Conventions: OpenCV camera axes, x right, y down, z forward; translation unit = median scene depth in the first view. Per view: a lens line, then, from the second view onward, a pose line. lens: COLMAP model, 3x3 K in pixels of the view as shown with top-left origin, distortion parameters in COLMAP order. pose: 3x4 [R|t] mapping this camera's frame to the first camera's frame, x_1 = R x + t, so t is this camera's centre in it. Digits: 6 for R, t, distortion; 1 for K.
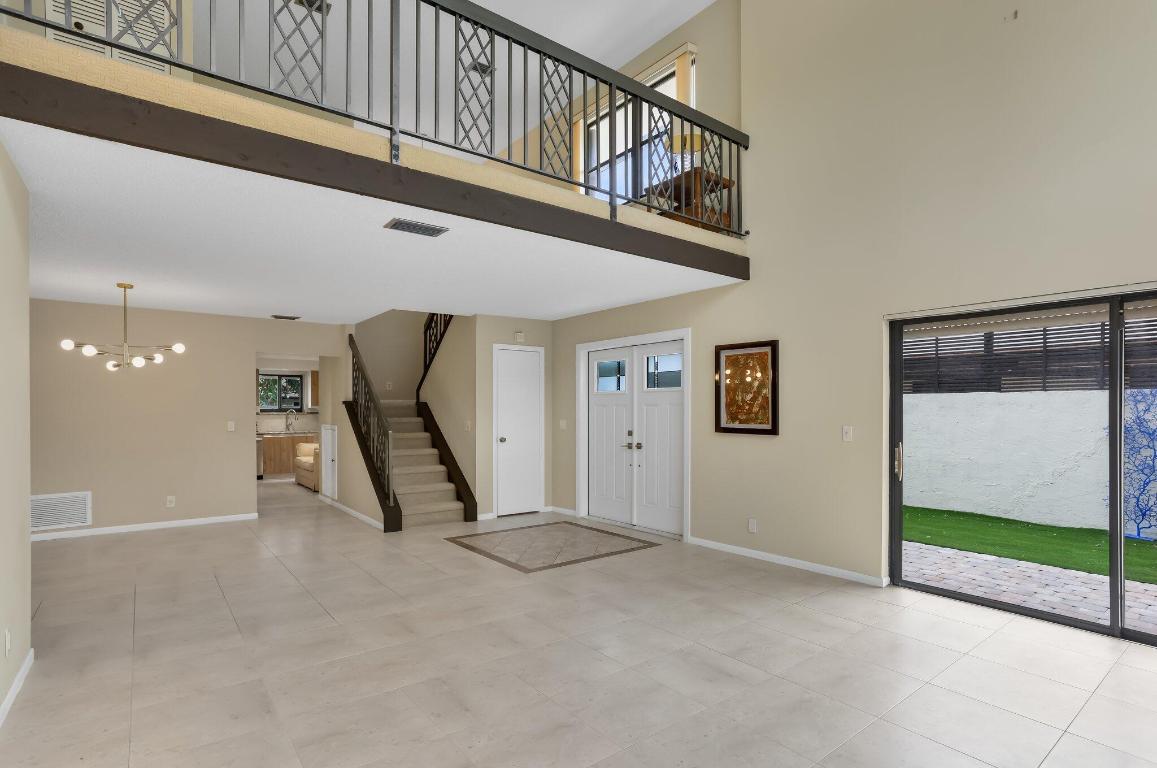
lens RADIAL K [[565.2, 0, 549.1], [0, 565.2, 407.1], [0, 0, 1]] dist [-0.033857, 0.000392]
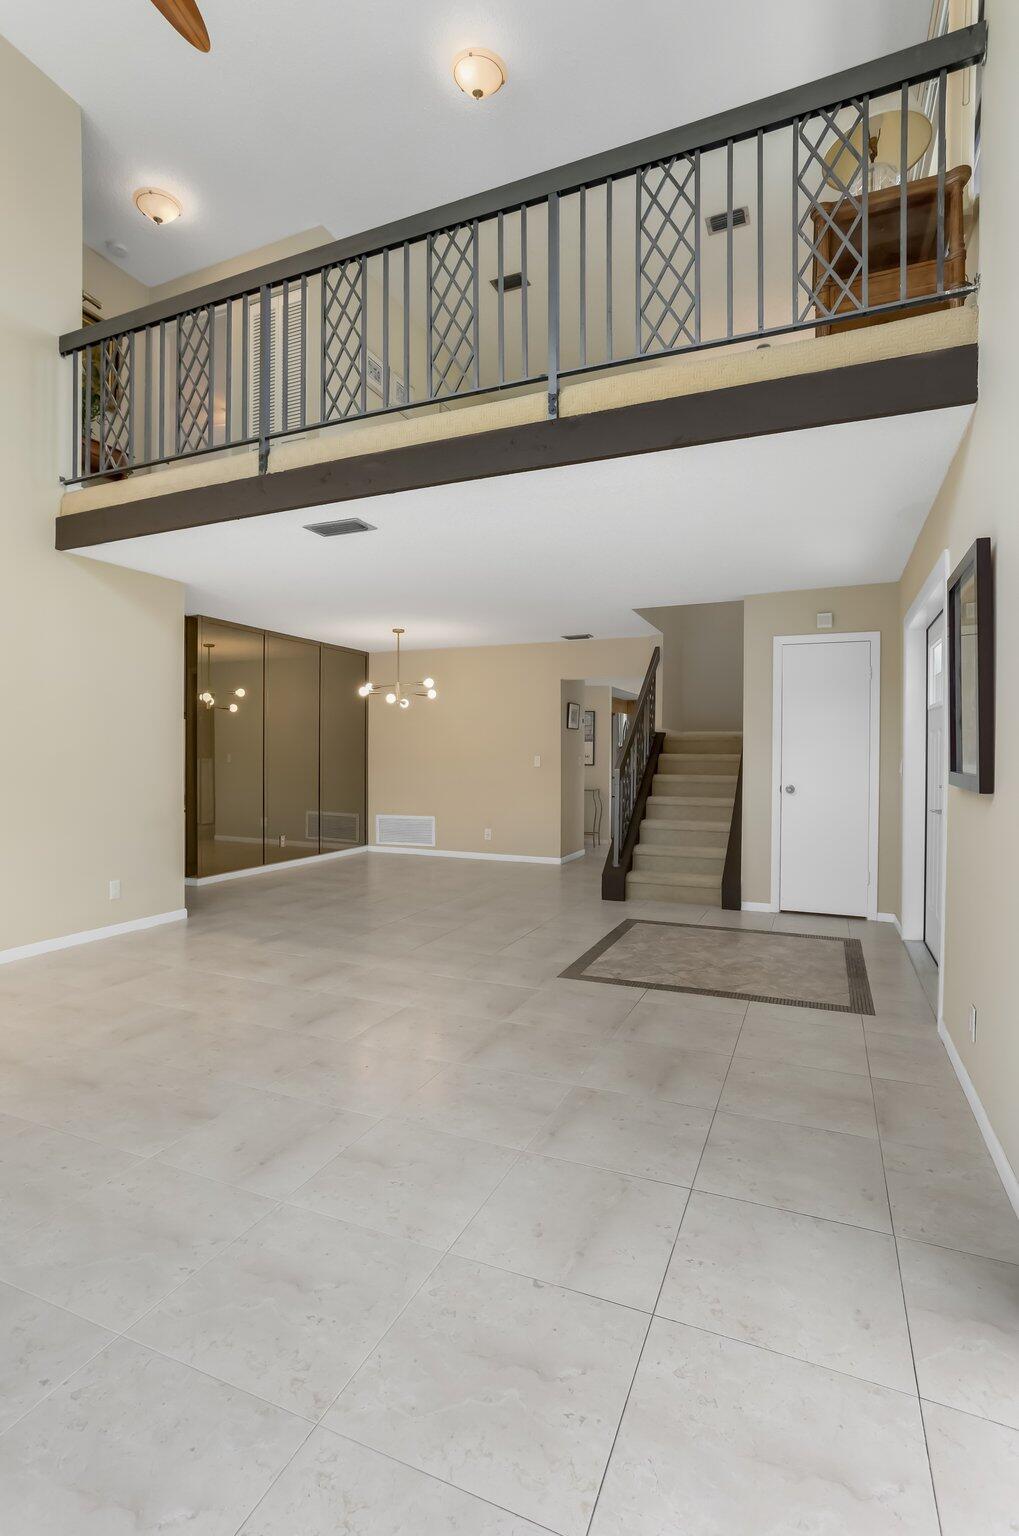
lens RADIAL K [[729.1, 0, 509.5], [0, 729.1, 768.0], [0, 0, 1]] dist [-0.020643, 0.000123]
pose [[0.507287, 0.024290, -0.861435, 0.593446], [0.001604, 0.999574, 0.029130, 0.013213], [0.861776, -0.016158, 0.507032, 0.436817]]
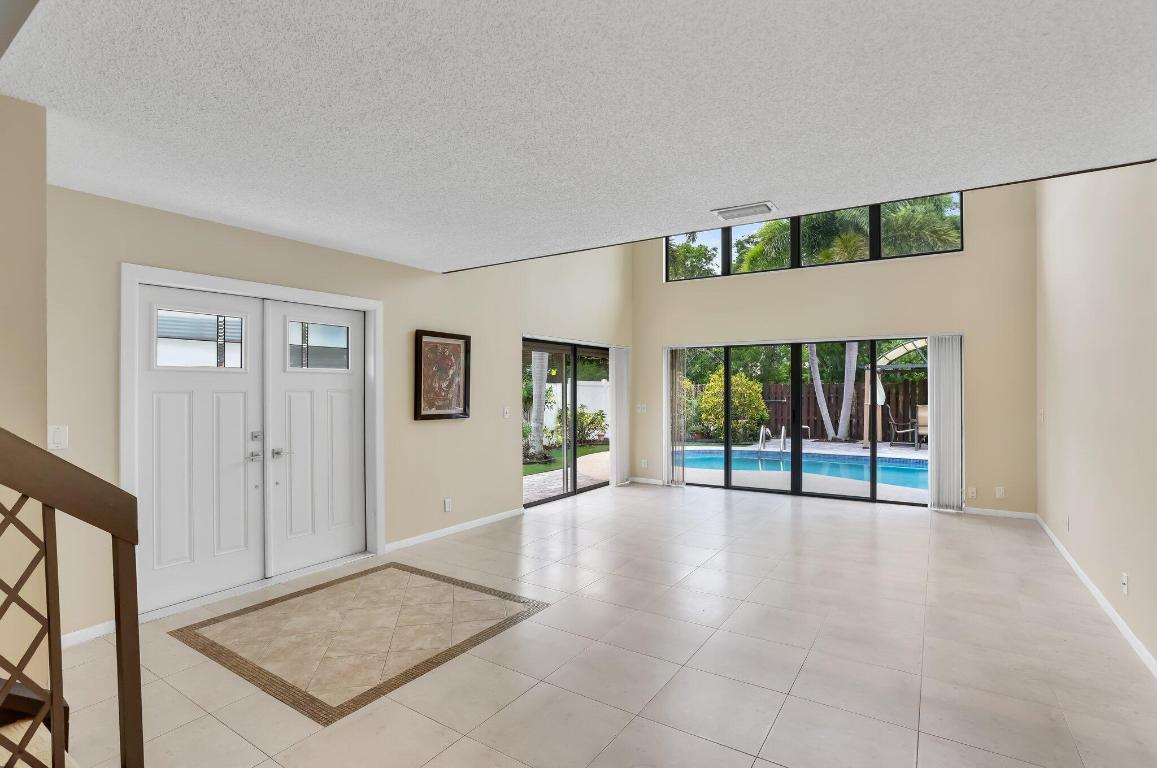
lens RADIAL K [[546.1, 0, 601.2], [0, 546.1, 390.0], [0, 0, 1]] dist [-0.031272, 0.000376]
pose [[-0.371508, 0.000192, 0.928430, -0.675941], [-0.002656, 0.999996, -0.001270, -0.006164], [-0.928426, -0.002938, -0.371506, 1.057268]]
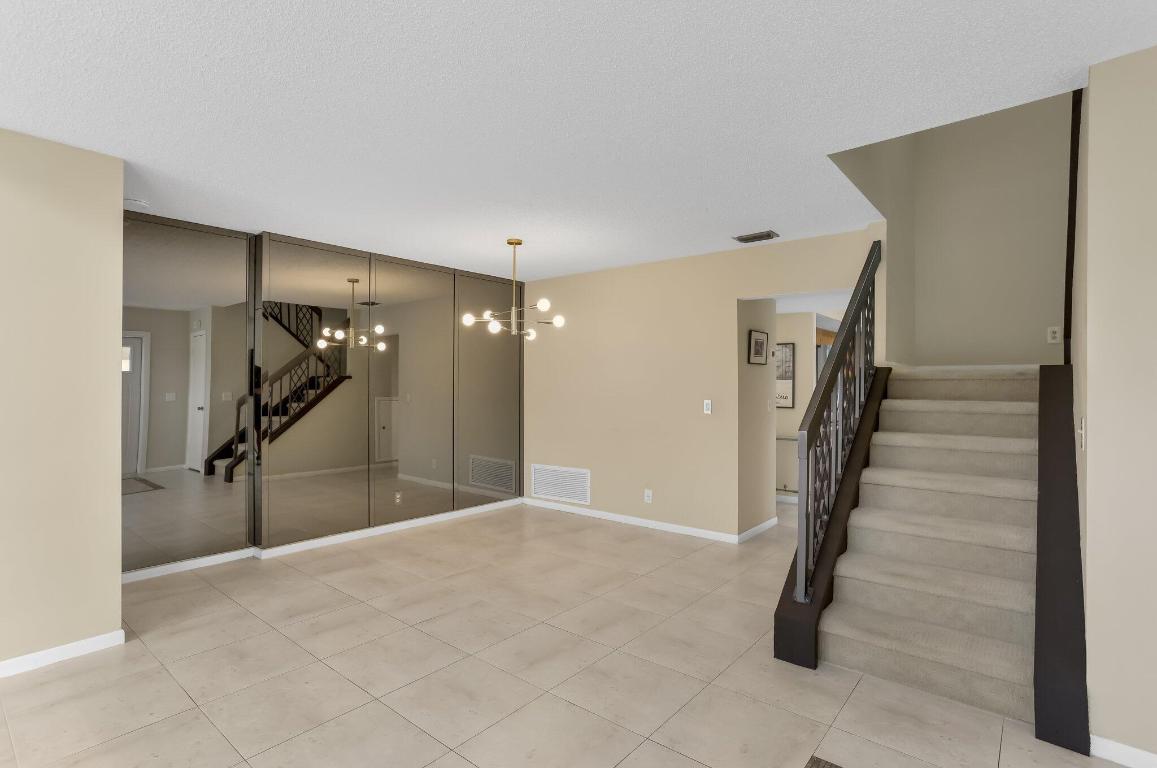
lens RADIAL K [[565.4, 0, 578.5], [0, 565.4, 384.0], [0, 0, 1]] dist [-0.003761, 0.000588]
pose [[0.242272, 0.000632, -0.970208, 0.124105], [0.005569, 0.999982, 0.002042, 0.003294], [0.970192, -0.005898, 0.242264, 0.857945]]
